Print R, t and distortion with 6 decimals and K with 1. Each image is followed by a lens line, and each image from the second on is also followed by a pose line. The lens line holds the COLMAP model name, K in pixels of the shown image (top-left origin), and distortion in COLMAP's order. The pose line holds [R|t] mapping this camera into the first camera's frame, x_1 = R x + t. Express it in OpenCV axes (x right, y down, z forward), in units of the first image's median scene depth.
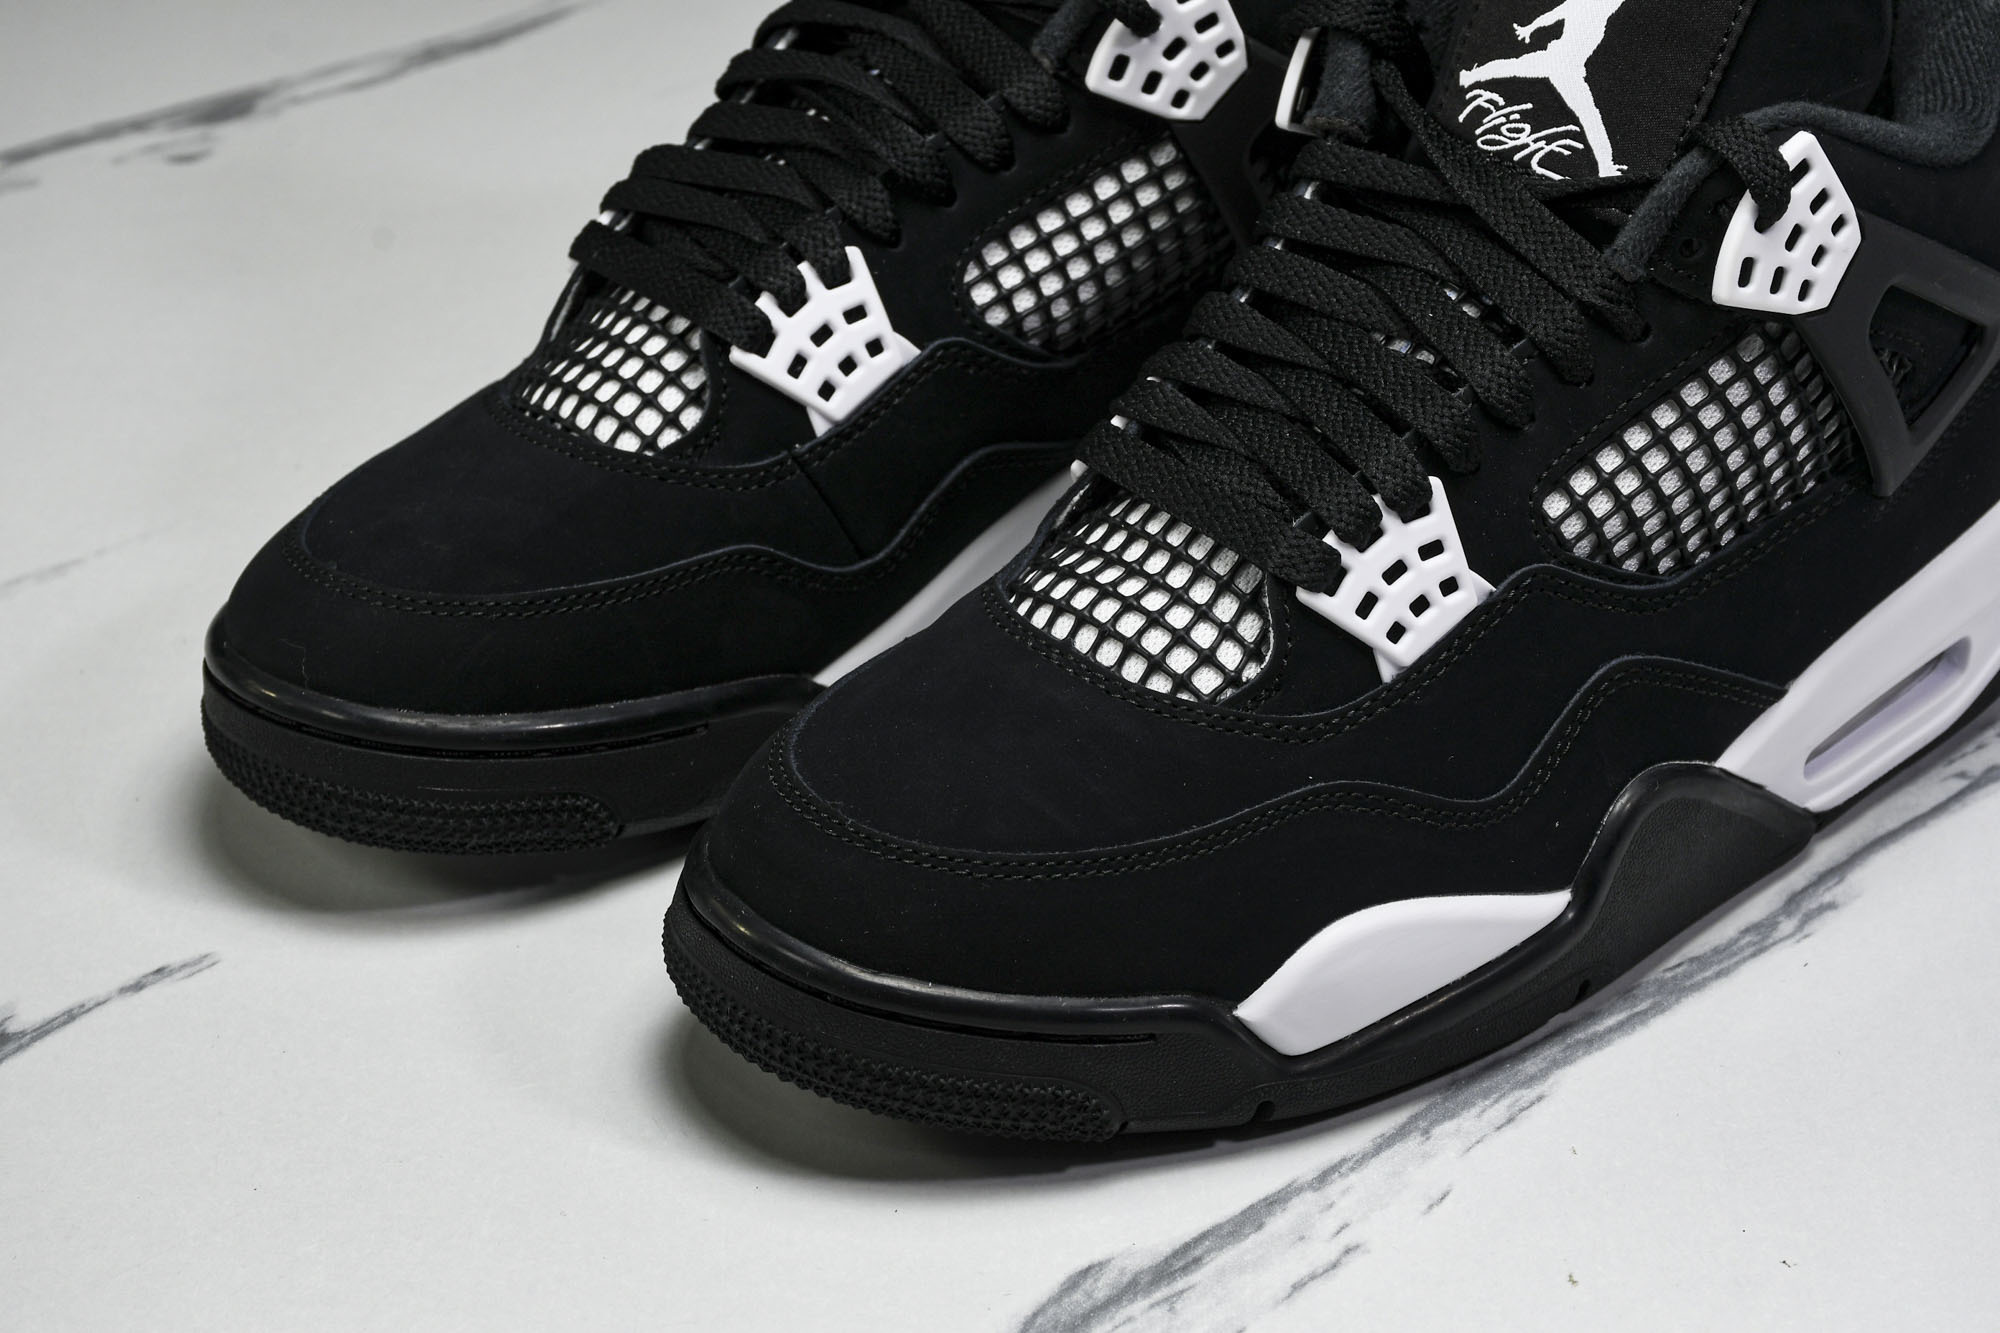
lens RADIAL K [[5245.0, 0, 960.1], [0, 5245.0, 714.4], [0, 0, 1]] dist [0.493595, 0.000000]
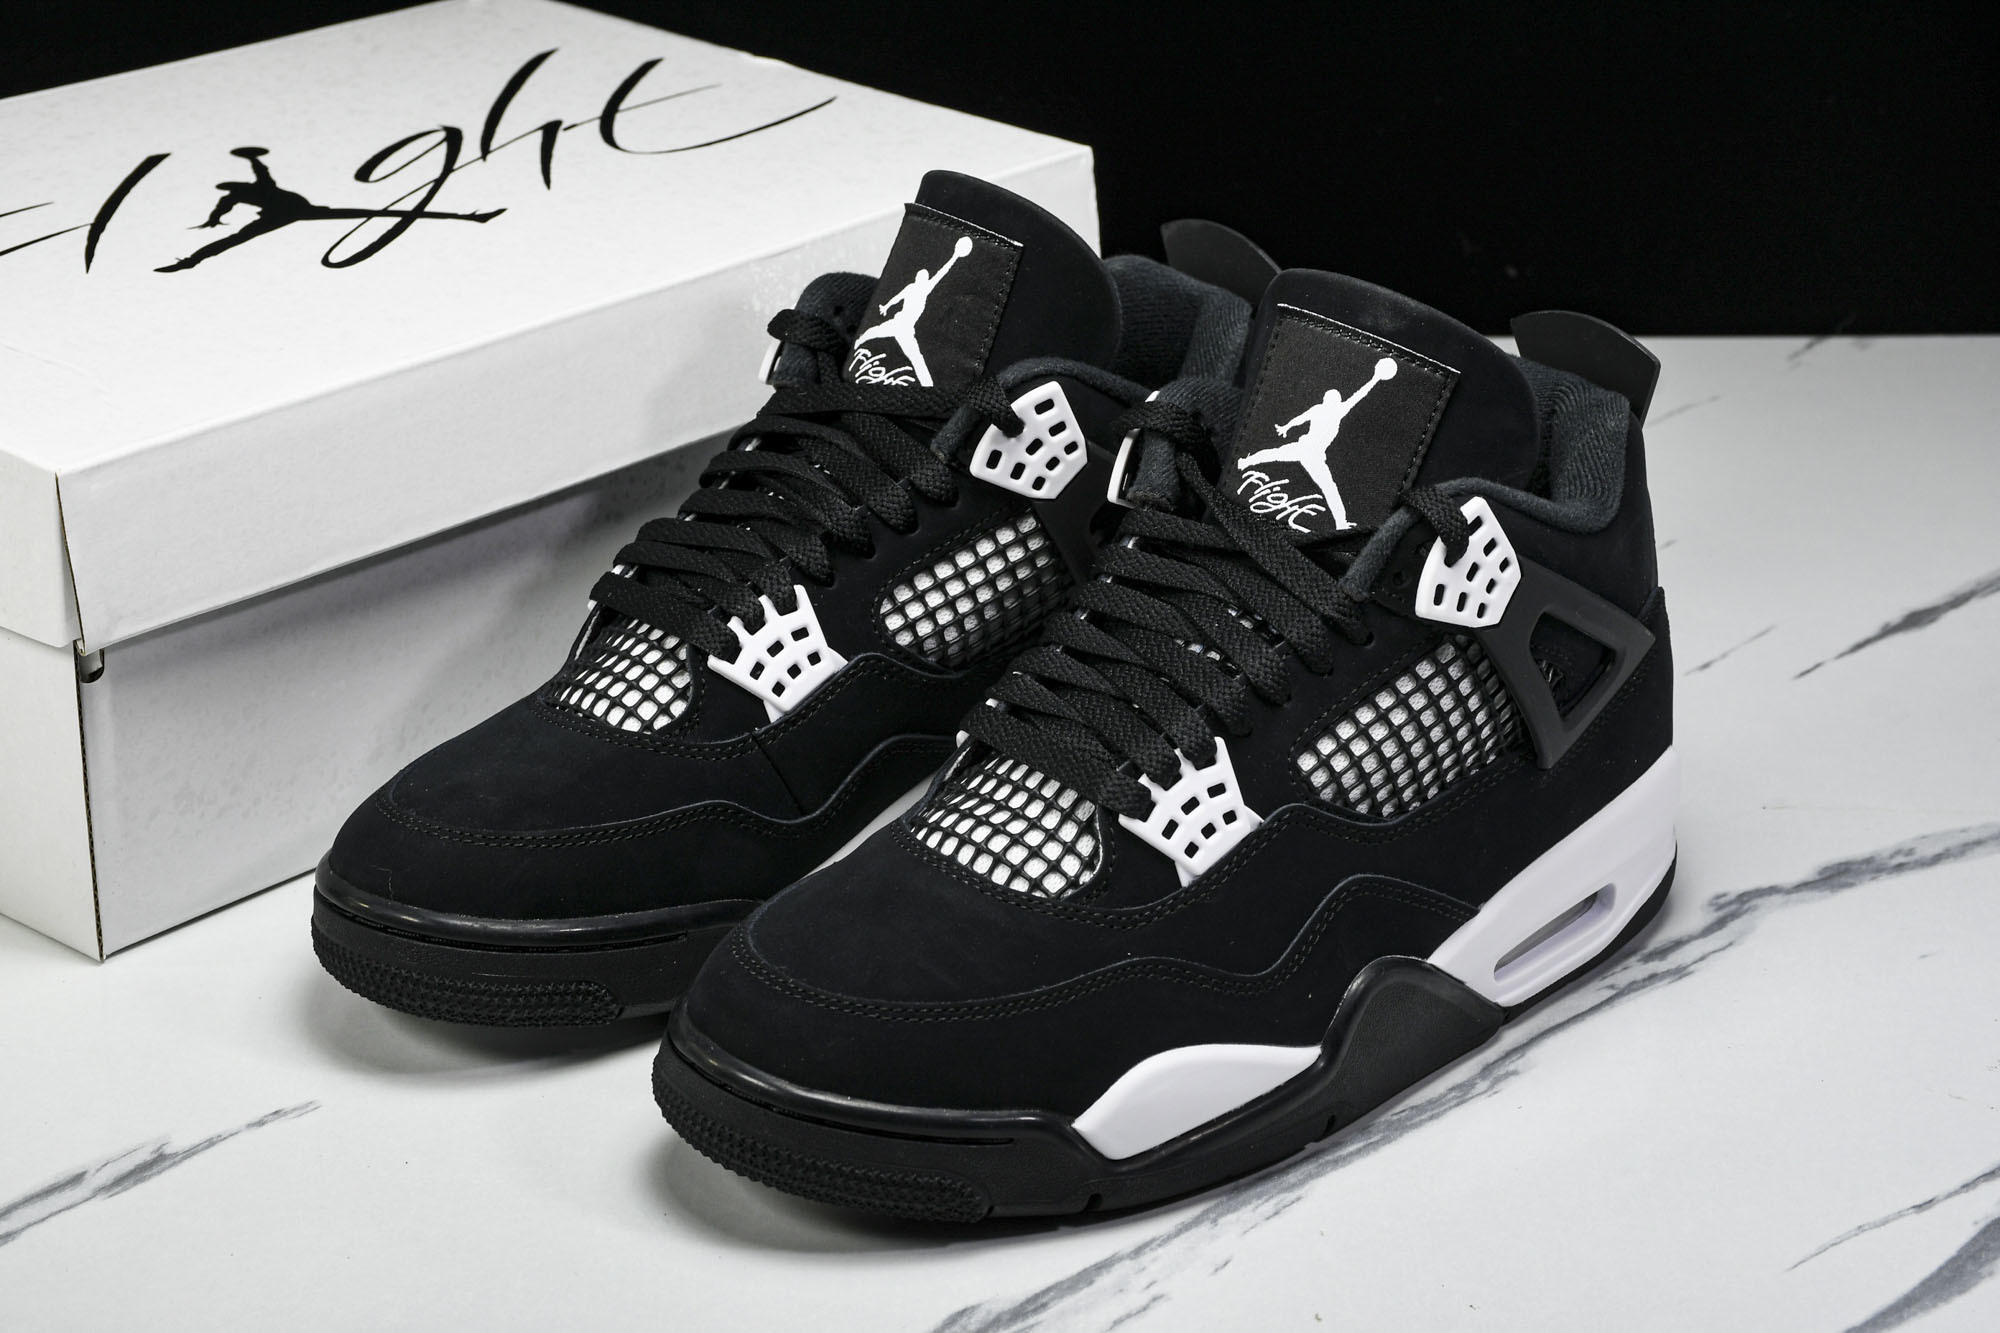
lens RADIAL K [[4465.0, 0, 978.0], [0, 4465.0, 666.5], [0, 0, 1]] dist [0.300026, 0.000000]
pose [[0.999814, 0.007555, 0.017733, 0.005798], [-0.005358, 0.992659, -0.120831, 0.073804], [-0.018516, 0.120713, 0.992515, -0.152352]]
